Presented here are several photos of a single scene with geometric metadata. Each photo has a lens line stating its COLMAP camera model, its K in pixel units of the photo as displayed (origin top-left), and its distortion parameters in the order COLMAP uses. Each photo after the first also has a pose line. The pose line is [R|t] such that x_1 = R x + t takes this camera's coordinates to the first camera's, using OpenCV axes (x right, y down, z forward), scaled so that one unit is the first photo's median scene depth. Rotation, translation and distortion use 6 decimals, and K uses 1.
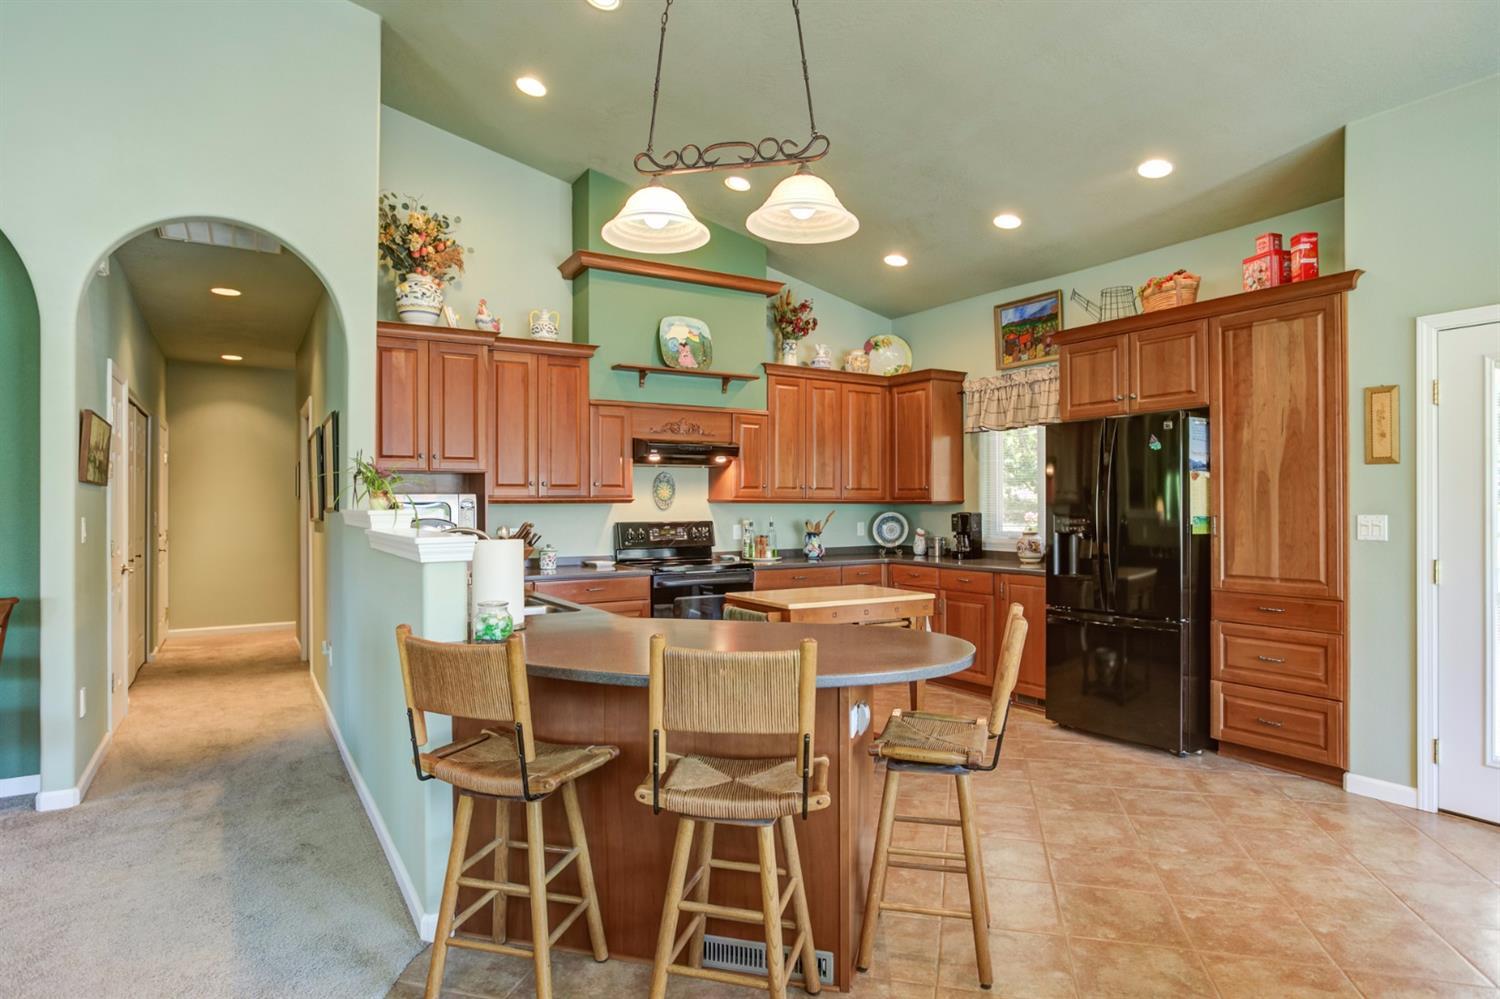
lens RADIAL K [[835.4, 0, 750.0], [0, 835.4, 499.5], [0, 0, 1]] dist [-0.027393, 0.000948]
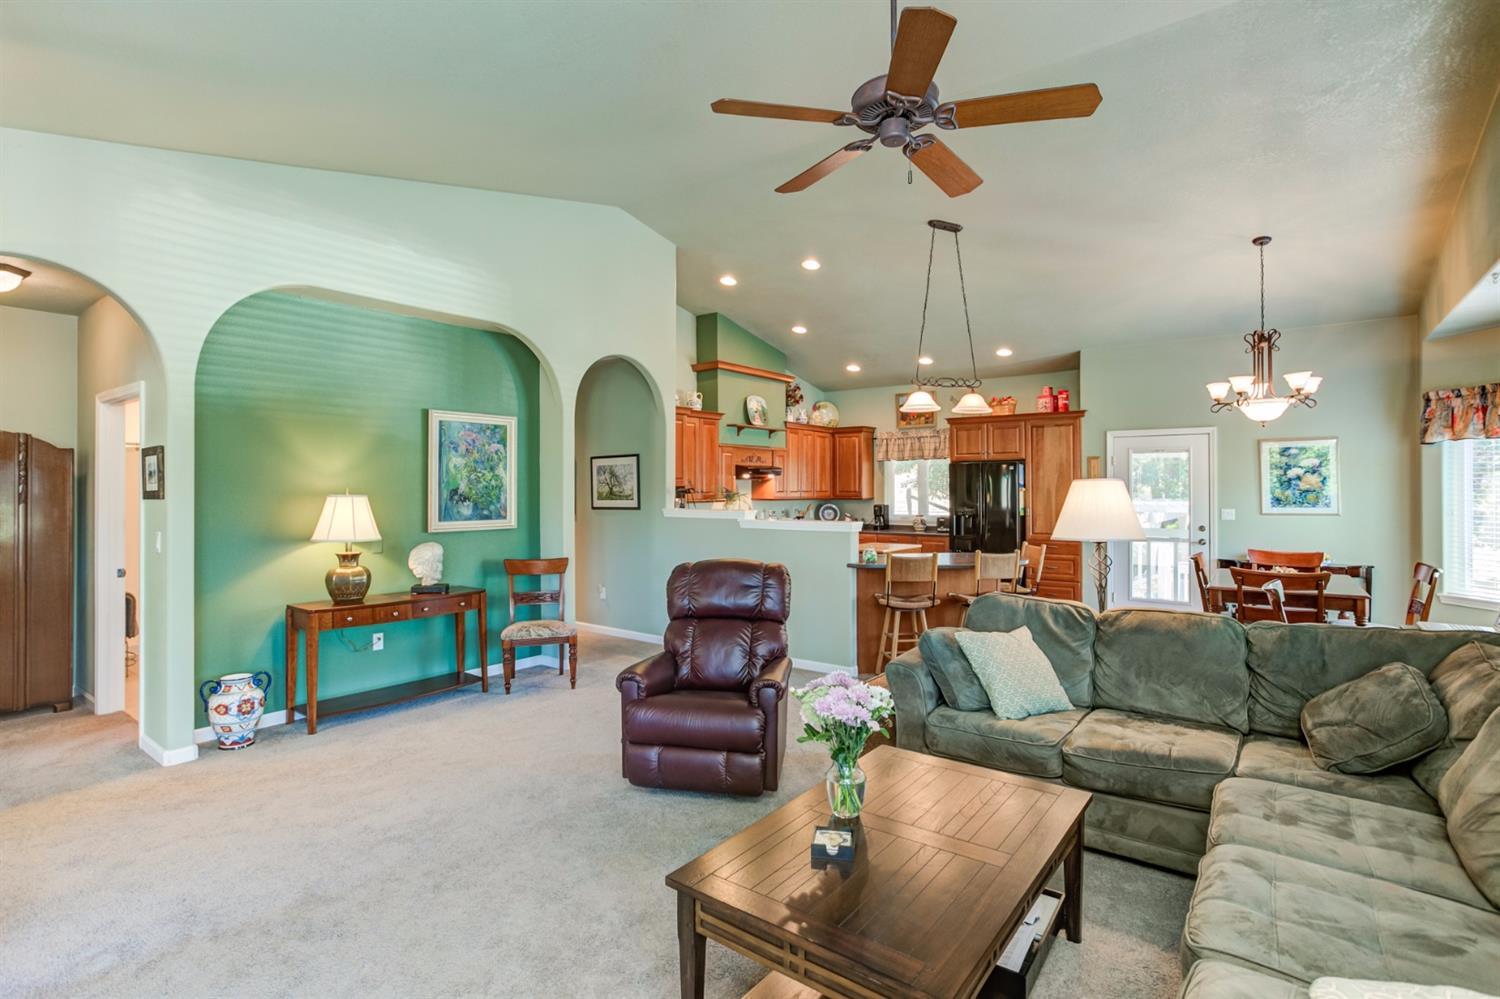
lens RADIAL K [[754.8, 0, 746.4], [0, 754.8, 488.8], [0, 0, 1]] dist [-0.053403, 0.043704]
pose [[0.928061, -0.001679, 0.372424, -0.712174], [-0.000285, 0.999986, 0.005219, -0.031635], [-0.372428, -0.004950, 0.928048, -0.489828]]
